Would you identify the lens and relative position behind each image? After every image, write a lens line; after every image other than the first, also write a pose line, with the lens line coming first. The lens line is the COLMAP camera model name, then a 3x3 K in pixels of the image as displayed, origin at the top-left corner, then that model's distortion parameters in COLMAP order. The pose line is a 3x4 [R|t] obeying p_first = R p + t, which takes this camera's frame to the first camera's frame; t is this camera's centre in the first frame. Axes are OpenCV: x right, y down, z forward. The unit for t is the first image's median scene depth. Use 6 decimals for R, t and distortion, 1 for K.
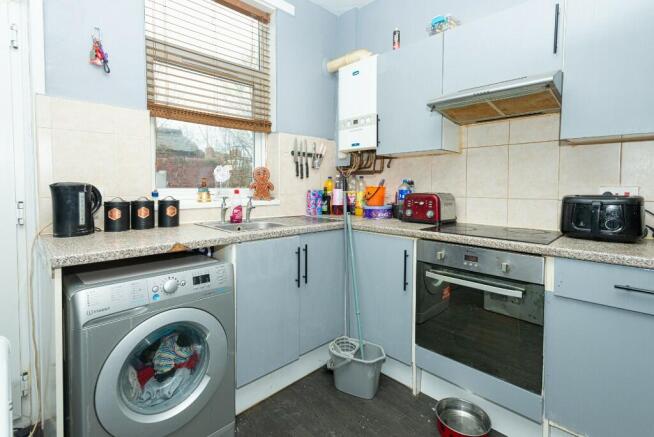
lens RADIAL K [[320.8, 0, 332.7], [0, 320.8, 197.3], [0, 0, 1]] dist [0.004615, 0.000779]
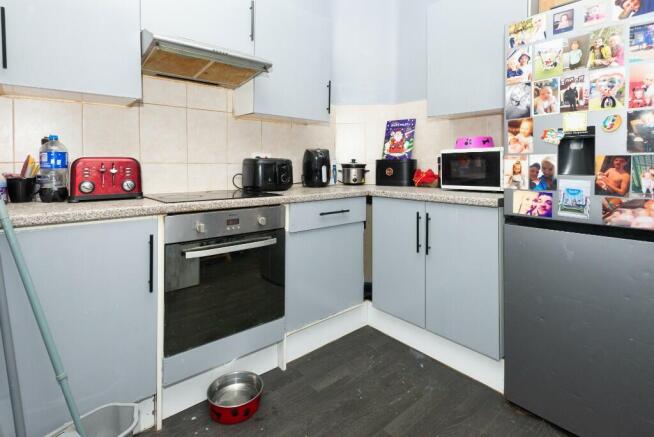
lens RADIAL K [[320.8, 0, 343.1], [0, 320.8, 169.6], [0, 0, 1]] dist [0.004615, 0.000779]
pose [[0.074341, -0.022304, 0.996983, -0.622736], [0.031625, 0.999300, 0.019997, 0.029730], [-0.996731, 0.030043, 0.074994, 0.730928]]
